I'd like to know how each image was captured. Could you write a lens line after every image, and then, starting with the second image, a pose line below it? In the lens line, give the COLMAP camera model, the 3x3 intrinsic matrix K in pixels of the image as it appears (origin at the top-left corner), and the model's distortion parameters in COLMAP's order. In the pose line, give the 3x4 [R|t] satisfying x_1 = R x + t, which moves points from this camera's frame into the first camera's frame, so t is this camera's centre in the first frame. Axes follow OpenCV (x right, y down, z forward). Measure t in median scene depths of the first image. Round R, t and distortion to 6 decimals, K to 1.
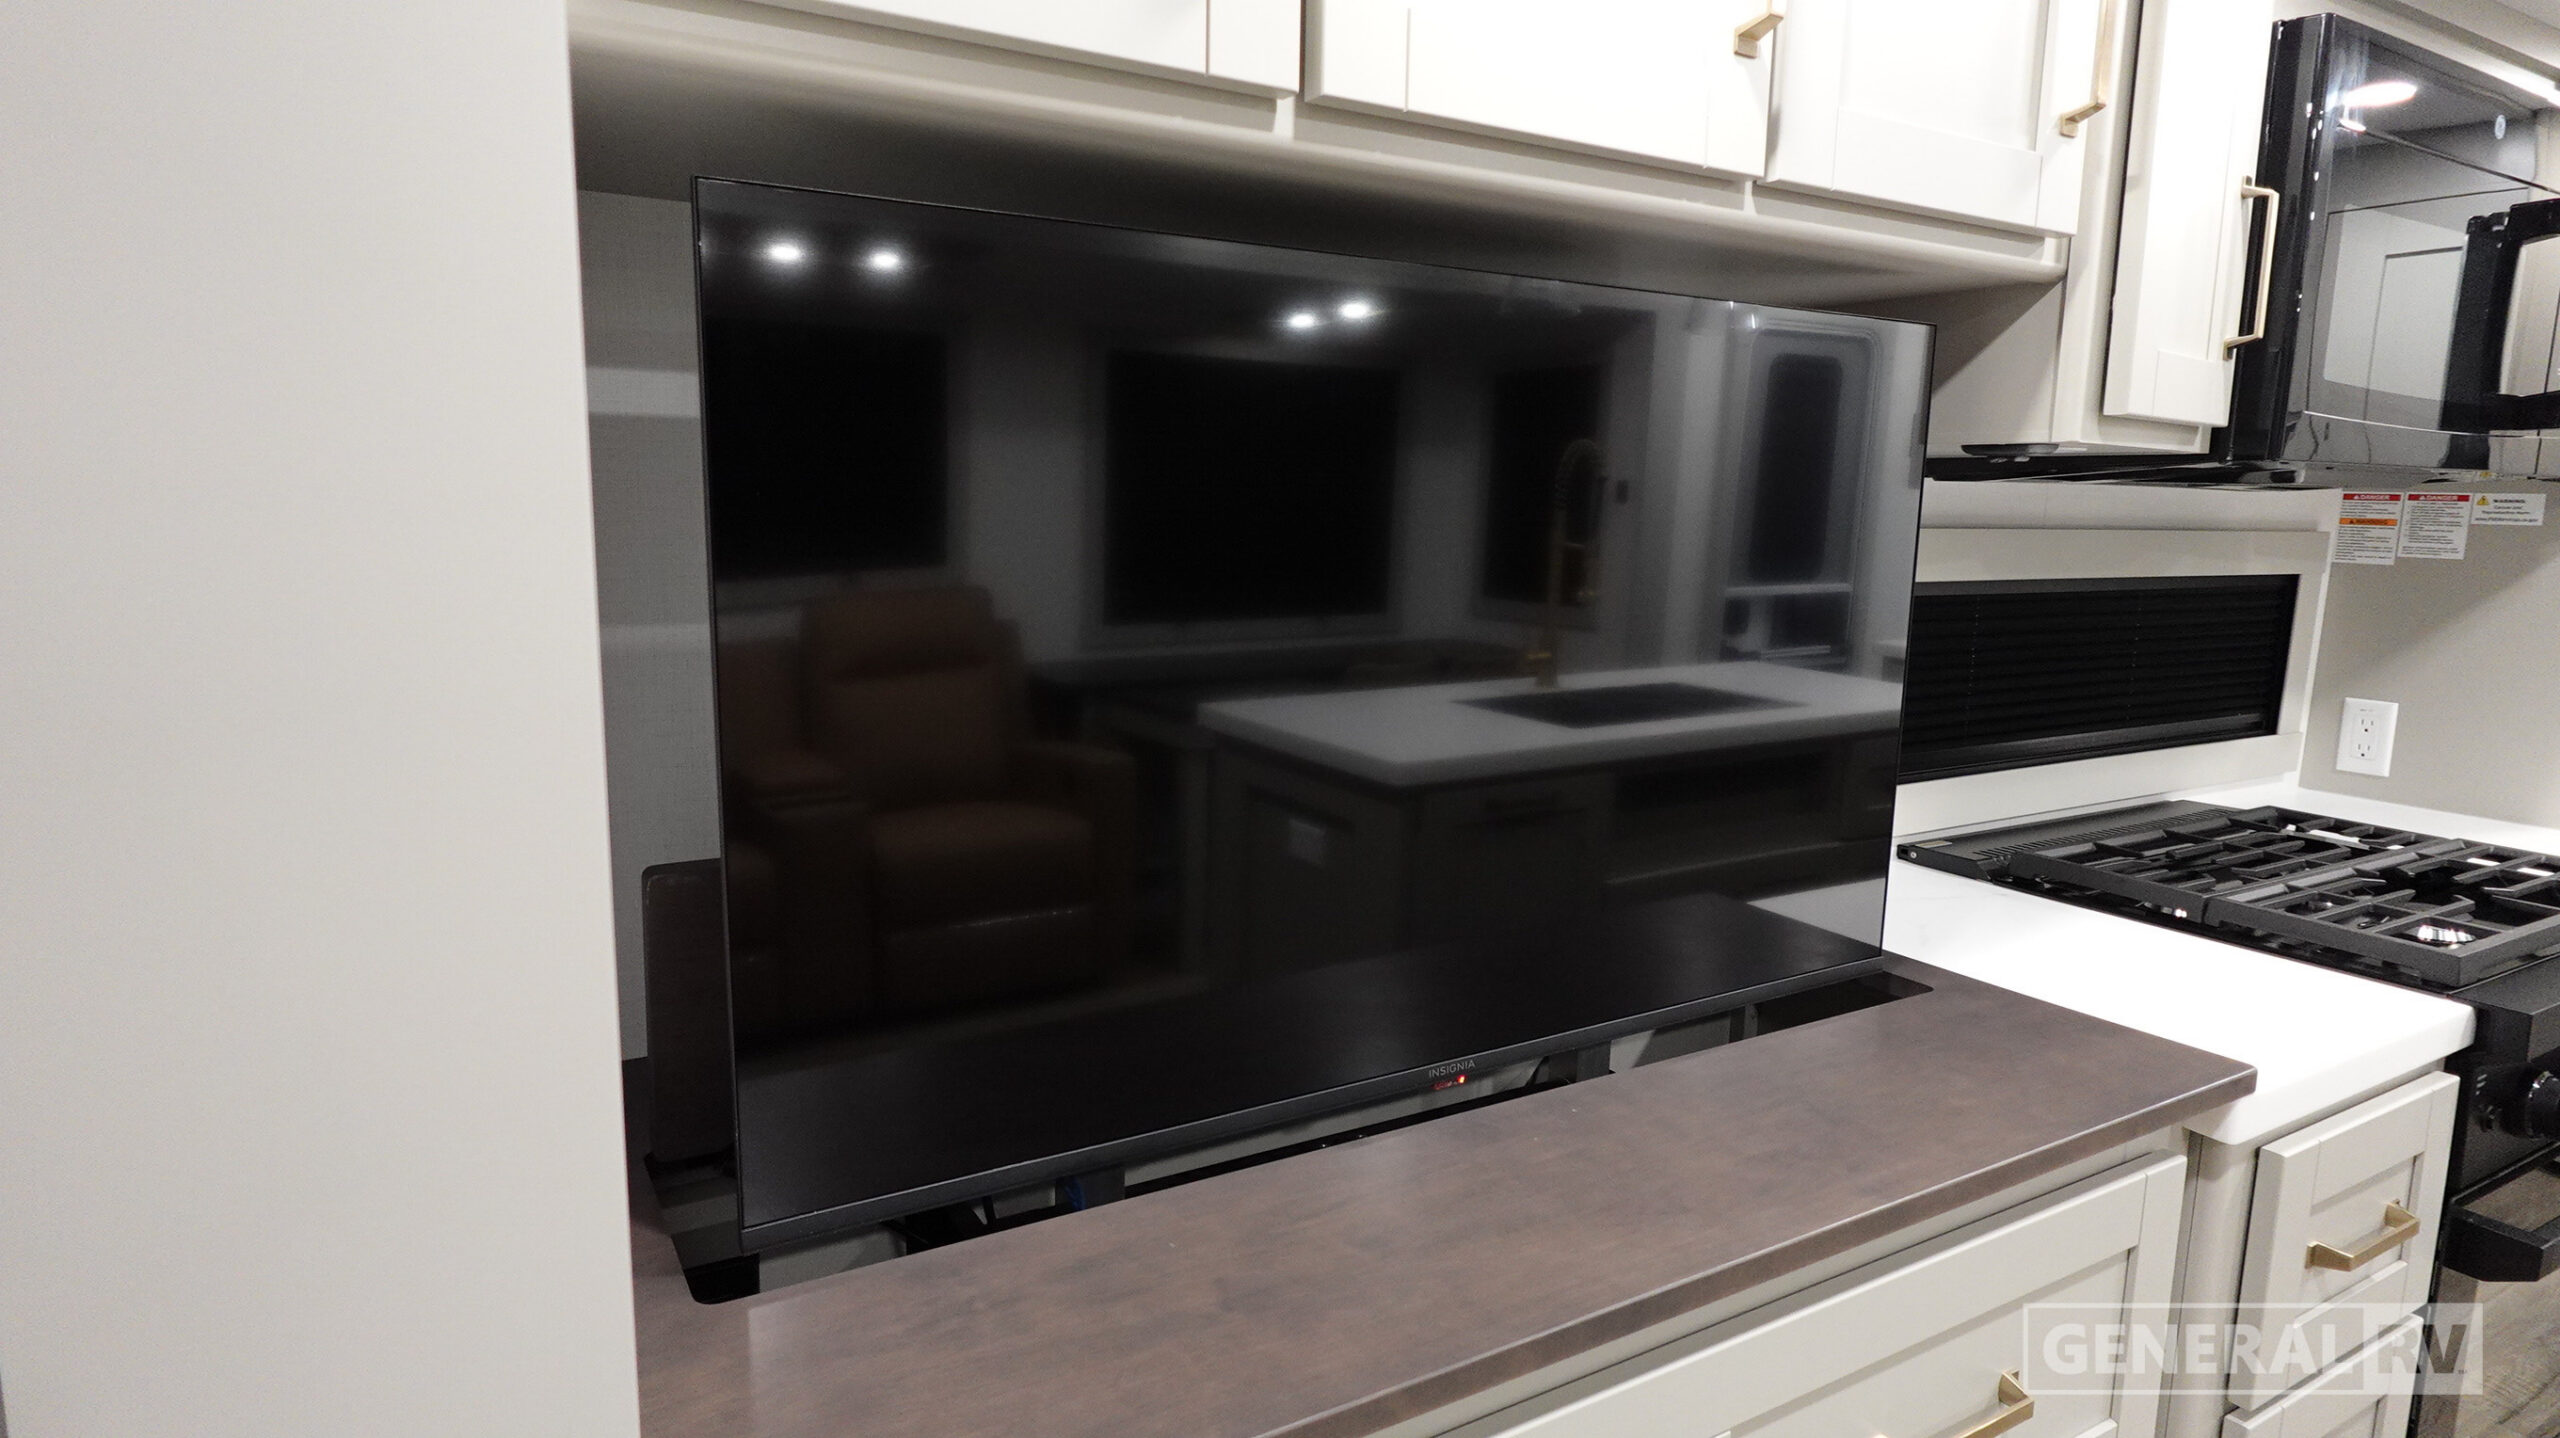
lens RADIAL K [[1461.4, 0, 1292.1], [0, 1461.4, 715.4], [0, 0, 1]] dist [0.000840, 0.000220]
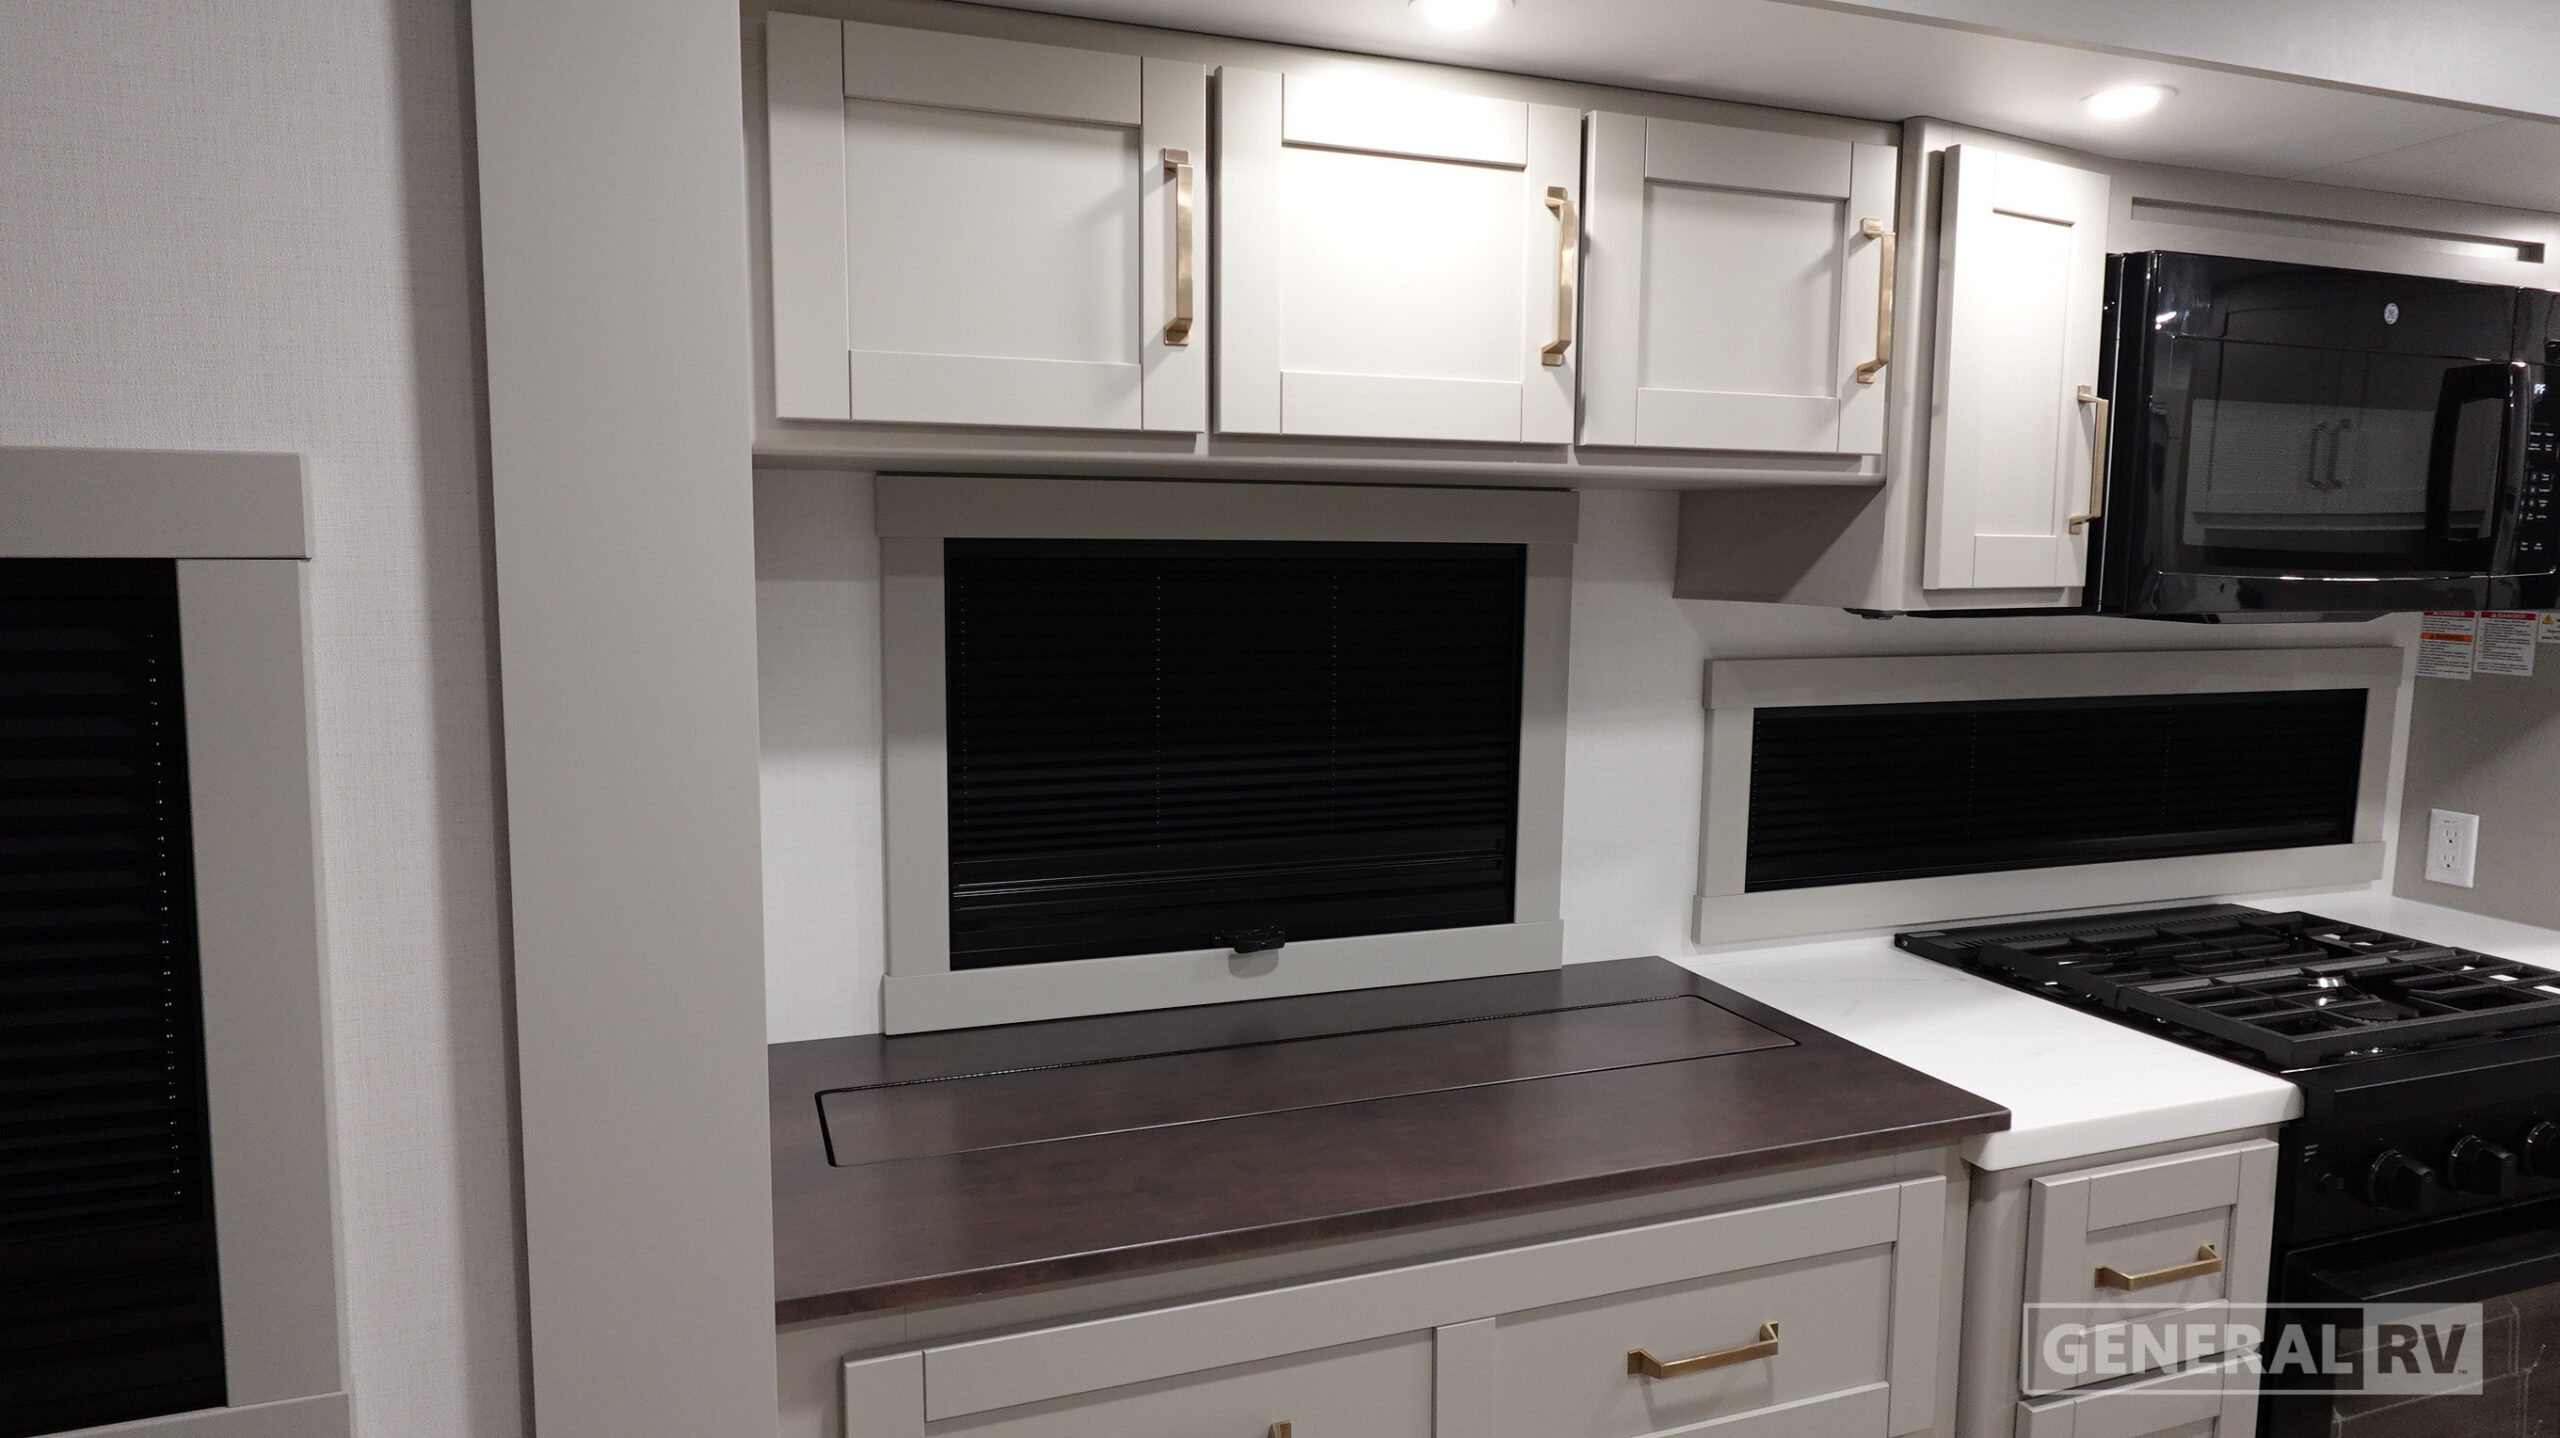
lens RADIAL K [[1578.8, 0, 1275.8], [0, 1578.8, 729.3], [0, 0, 1]] dist [-0.002326, 0.000855]
pose [[0.981383, 0.014121, -0.191543, 0.189955], [-0.020493, 0.999299, -0.031324, -0.021873], [0.190966, 0.034666, 0.980984, -0.307530]]
